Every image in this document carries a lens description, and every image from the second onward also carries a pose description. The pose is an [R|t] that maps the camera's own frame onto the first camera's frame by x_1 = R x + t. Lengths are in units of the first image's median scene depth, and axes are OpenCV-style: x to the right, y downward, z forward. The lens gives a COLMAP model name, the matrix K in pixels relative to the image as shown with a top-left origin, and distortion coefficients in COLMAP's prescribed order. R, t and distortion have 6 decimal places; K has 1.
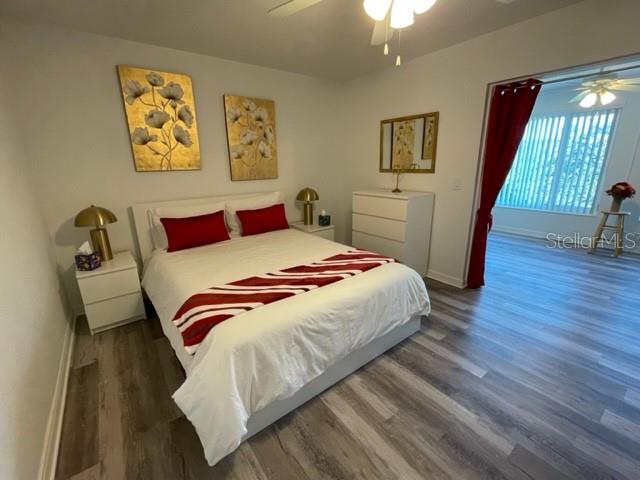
lens RADIAL K [[282.1, 0, 320.0], [0, 282.1, 240.1], [0, 0, 1]] dist [-0.002518, 0.000856]
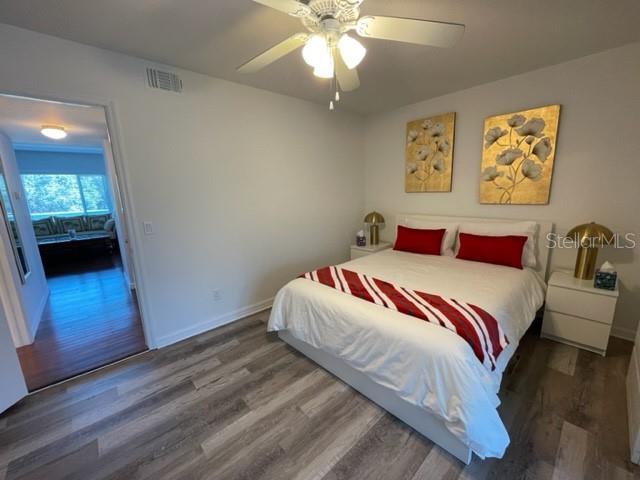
lens RADIAL K [[260.8, 0, 317.5], [0, 260.8, 239.6], [0, 0, 1]] dist [-0.002155, 0.000181]
pose [[0.082046, 0.202984, -0.975739, 0.797266], [-0.236657, 0.955005, 0.178771, -0.170811], [0.968123, 0.216248, 0.126392, 0.532432]]
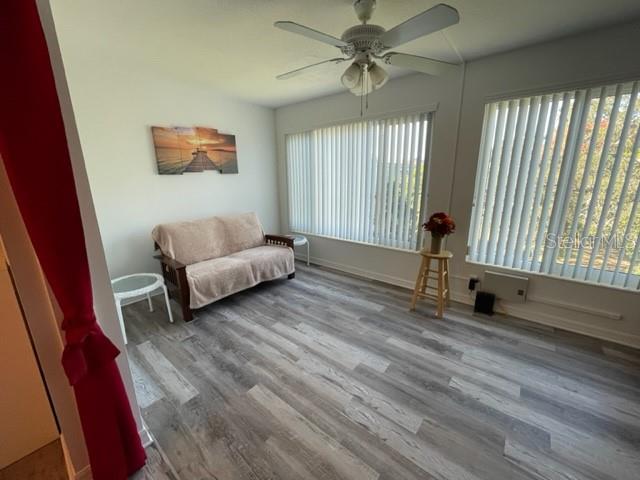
lens RADIAL K [[260.8, 0, 322.8], [0, 260.8, 241.0], [0, 0, 1]] dist [-0.002155, 0.000181]
pose [[0.972066, -0.050970, 0.229108, 1.075018], [0.057342, 0.998129, -0.021237, -0.233453], [-0.227597, 0.033781, 0.973169, 0.727916]]
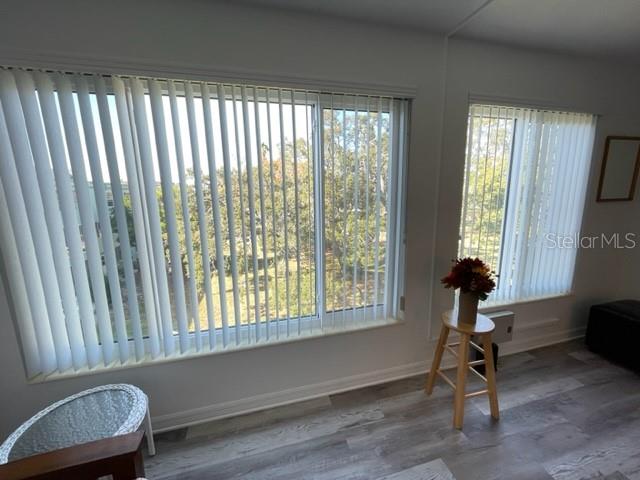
lens RADIAL K [[260.8, 0, 320.2], [0, 260.8, 239.9], [0, 0, 1]] dist [-0.002155, 0.000181]
pose [[0.384698, -0.144557, 0.911653, 1.036229], [0.261348, 0.964303, 0.042623, -0.532093], [-0.885271, 0.221861, 0.408745, 1.773675]]
